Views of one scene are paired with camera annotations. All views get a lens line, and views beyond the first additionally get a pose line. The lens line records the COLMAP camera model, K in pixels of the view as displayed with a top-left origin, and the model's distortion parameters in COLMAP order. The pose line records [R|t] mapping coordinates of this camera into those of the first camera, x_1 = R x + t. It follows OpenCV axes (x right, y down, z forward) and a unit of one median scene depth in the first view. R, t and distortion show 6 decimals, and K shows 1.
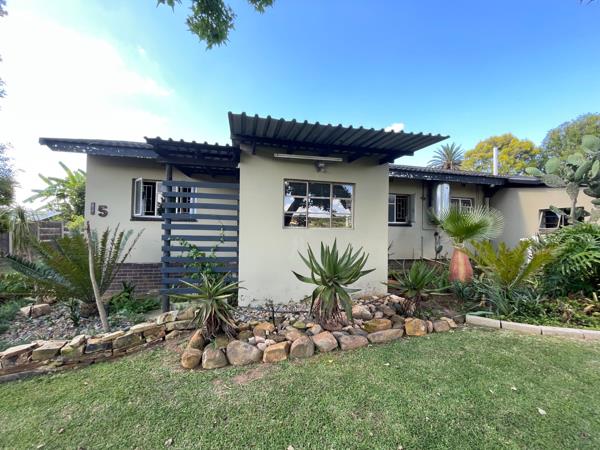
lens RADIAL K [[243.4, 0, 300.0], [0, 243.4, 225.0], [0, 0, 1]] dist [0.000314, -0.000068]
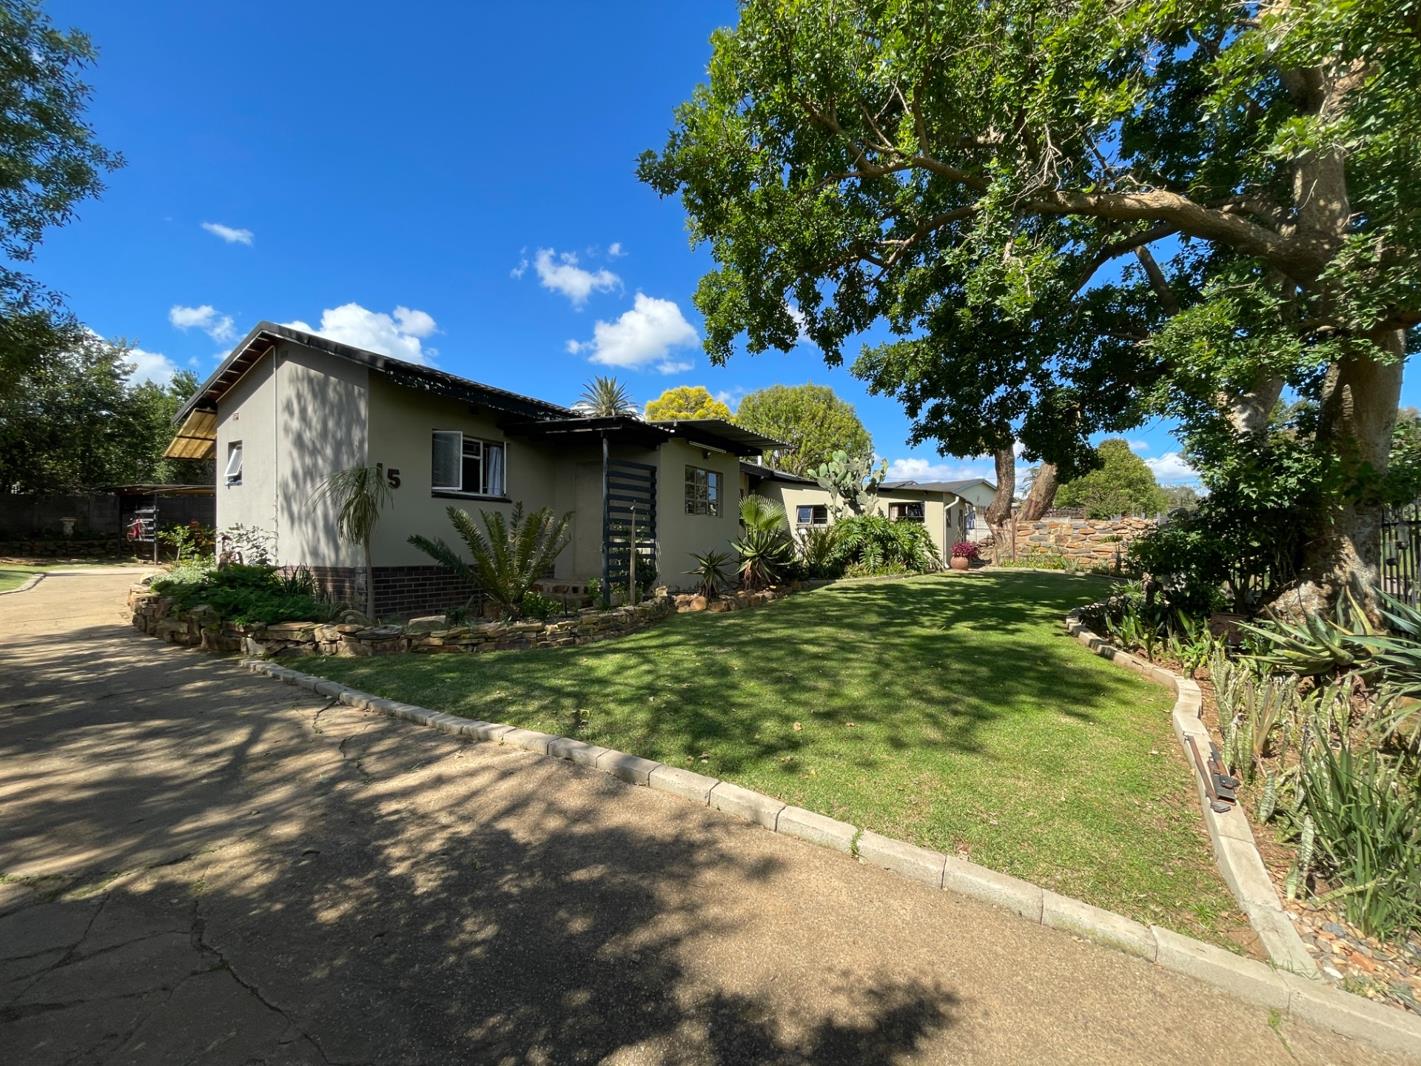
lens RADIAL K [[576.5, 0, 710.5], [0, 576.5, 533.0], [0, 0, 1]] dist [0.000314, -0.000068]
pose [[0.693557, 0.005956, 0.720377, -1.679435], [-0.013256, 0.999902, 0.004495, 0.077068], [-0.720280, -0.012667, 0.693568, -0.713095]]
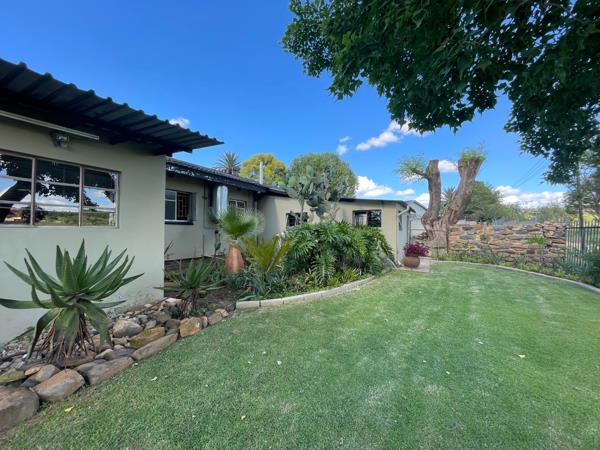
lens RADIAL K [[243.4, 0, 300.0], [0, 243.4, 225.0], [0, 0, 1]] dist [0.000314, -0.000068]
pose [[0.681060, 0.004492, 0.732213, 0.040769], [-0.009130, 0.999956, 0.002358, -0.000055], [-0.732170, -0.008291, 0.681071, 0.001823]]
